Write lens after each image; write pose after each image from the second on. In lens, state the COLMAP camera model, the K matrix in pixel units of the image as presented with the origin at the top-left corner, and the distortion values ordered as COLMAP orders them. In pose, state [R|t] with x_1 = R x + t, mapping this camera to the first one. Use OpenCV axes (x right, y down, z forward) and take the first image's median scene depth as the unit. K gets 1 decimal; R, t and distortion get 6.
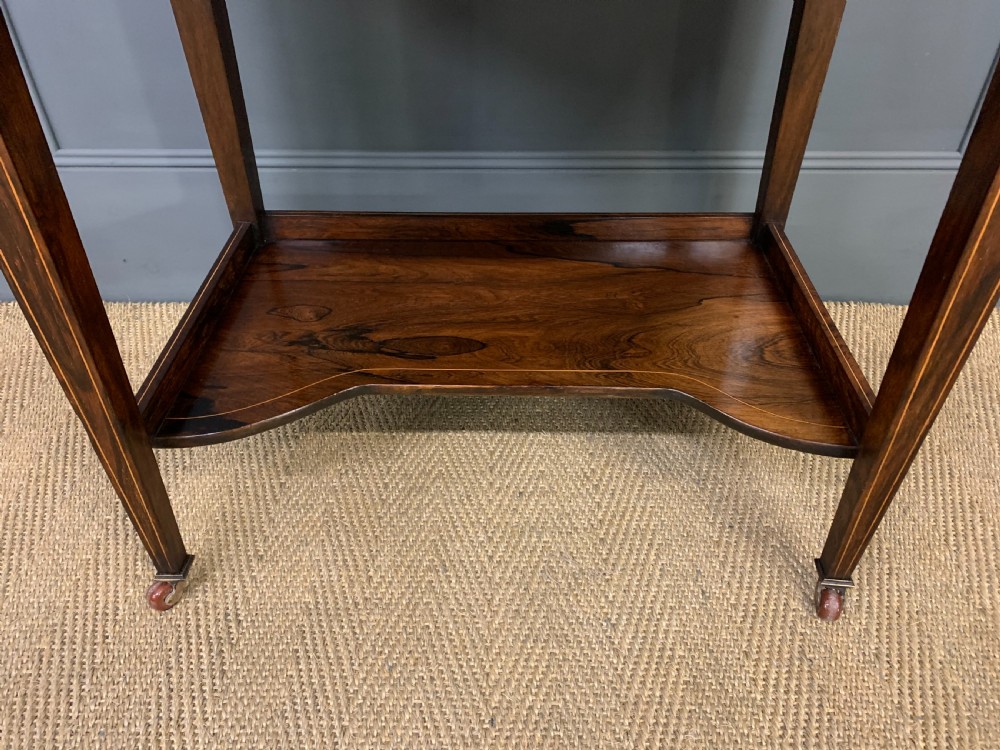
lens RADIAL K [[762.5, 0, 492.1], [0, 762.5, 372.0], [0, 0, 1]] dist [0.032214, -0.029872]
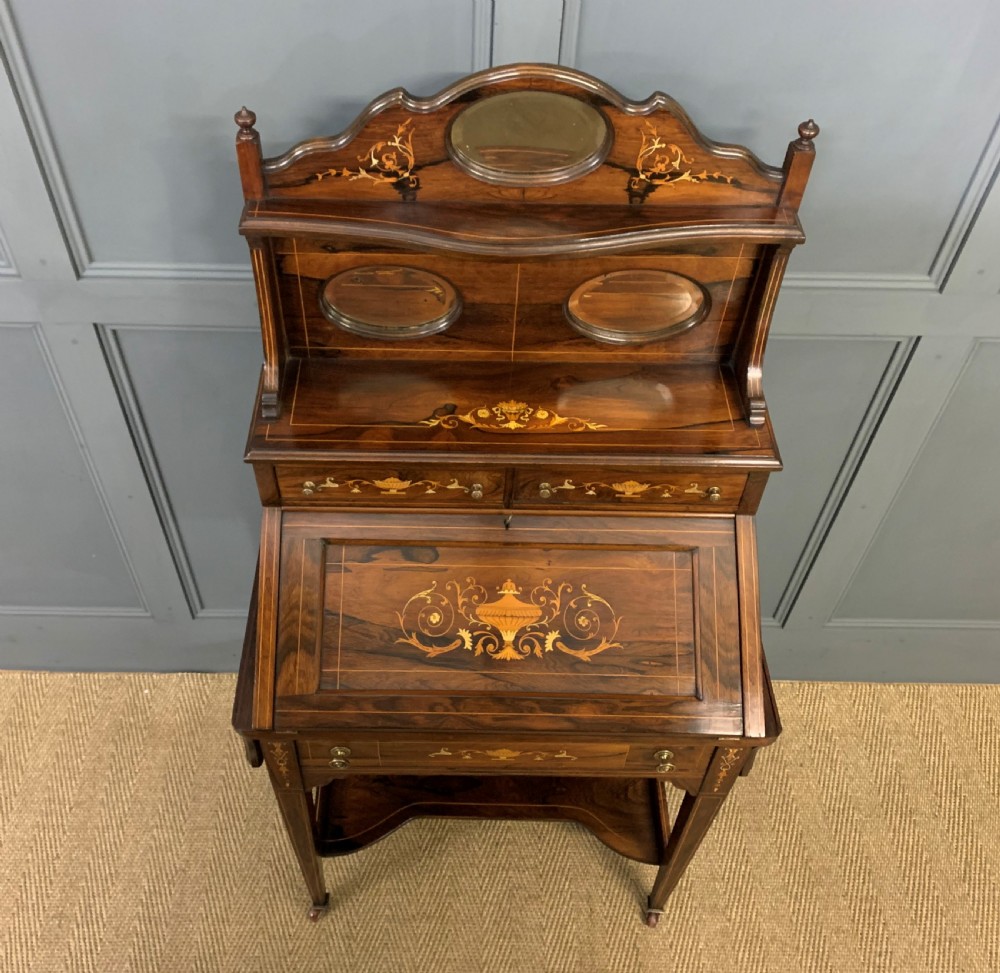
lens RADIAL K [[1011.9, 0, 454.4], [0, 1011.9, 488.4], [0, 0, 1]] dist [0.084211, -0.170497]
pose [[0.999851, 0.005313, 0.016427, -0.115191], [-0.008124, 0.984338, 0.176107, -1.177348], [-0.015234, -0.176214, 0.984234, -1.314672]]
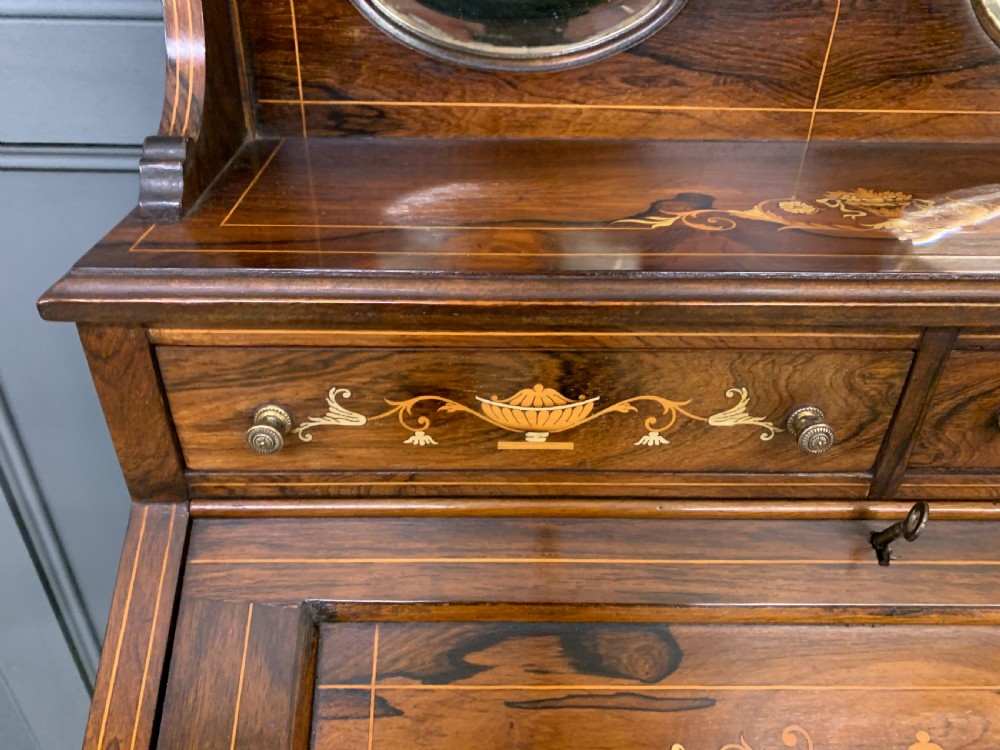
lens RADIAL K [[781.8, 0, 492.7], [0, 781.8, 372.8], [0, 0, 1]] dist [0.032475, -0.031752]
pose [[0.999174, 0.002393, 0.040570, -0.233414], [0.002799, 0.991841, -0.127453, -0.847343], [-0.040544, 0.127462, 0.991014, -0.034449]]
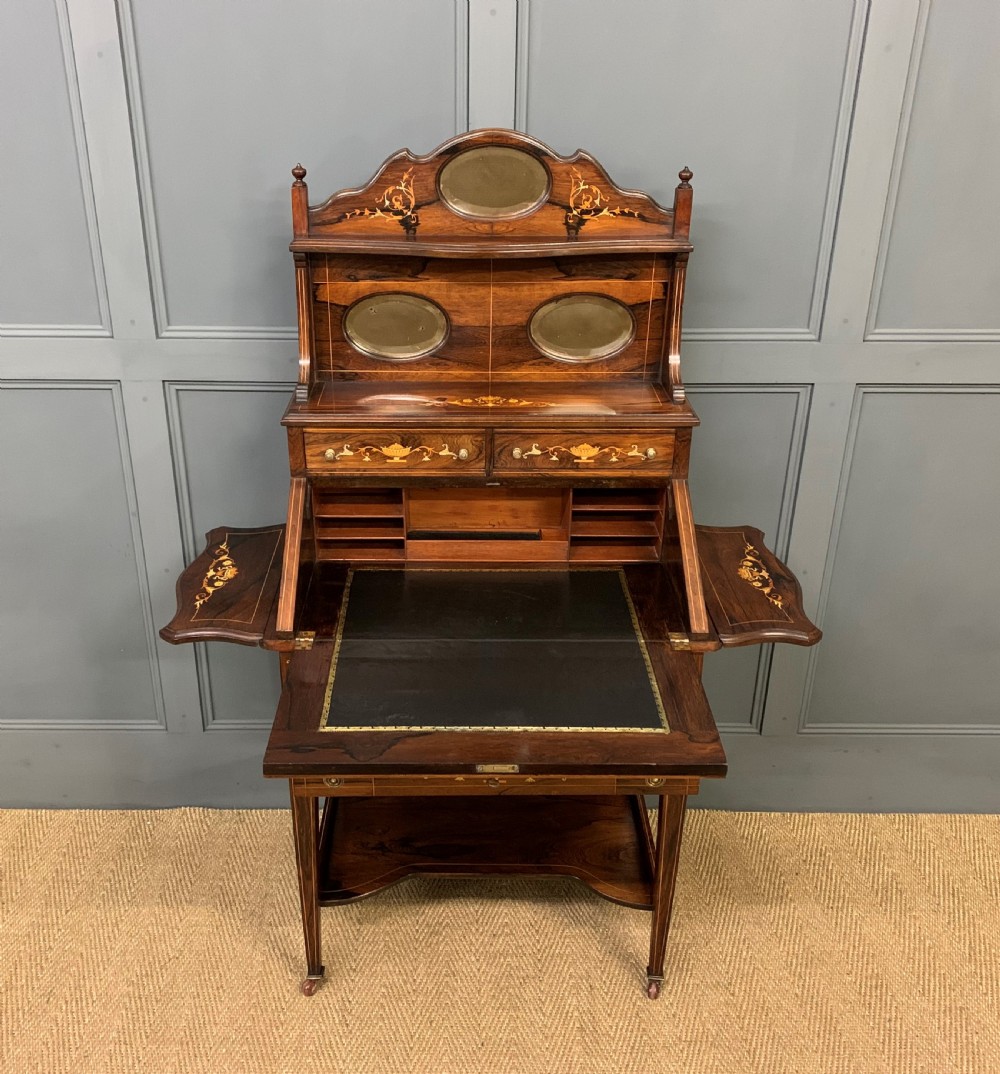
lens RADIAL K [[1102.4, 0, 459.1], [0, 1102.4, 550.1], [0, 0, 1]] dist [0.123784, -0.288518]
pose [[0.999888, 0.001828, 0.014881, -0.091965], [0.001572, 0.974292, -0.225282, -0.139132], [-0.014910, 0.225280, 0.974180, -1.877303]]
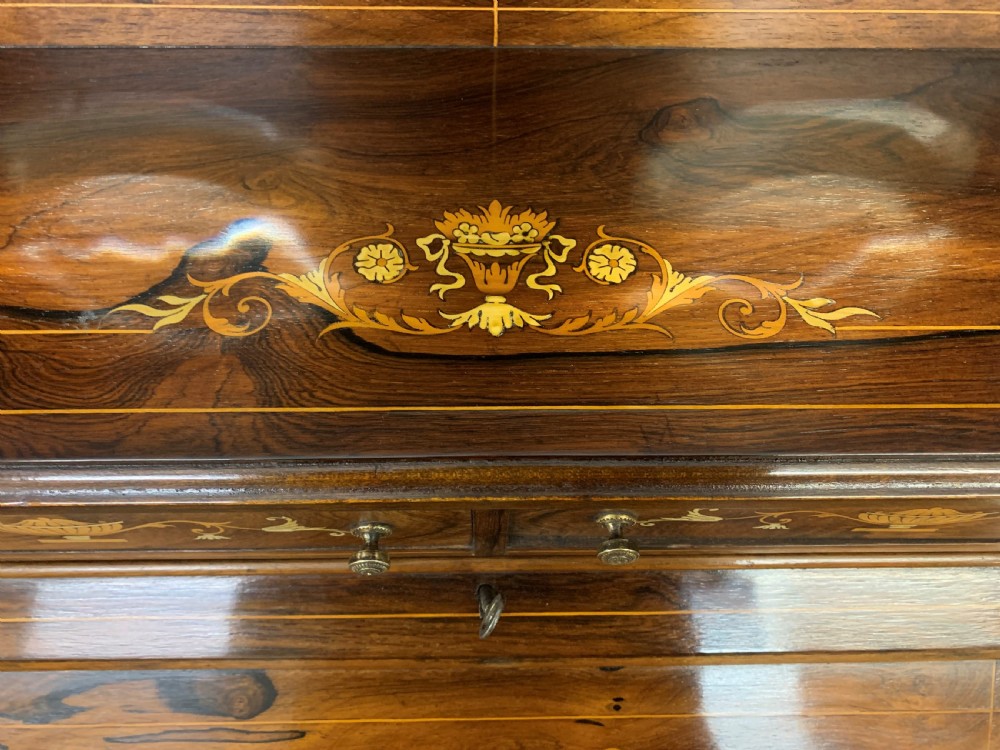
lens RADIAL K [[781.8, 0, 492.7], [0, 781.8, 372.8], [0, 0, 1]] dist [0.032475, -0.031752]
pose [[0.999377, -0.017746, 0.030497, -0.000928], [0.003965, 0.915332, 0.402681, -1.092861], [-0.035061, -0.402309, 0.914832, 0.069347]]
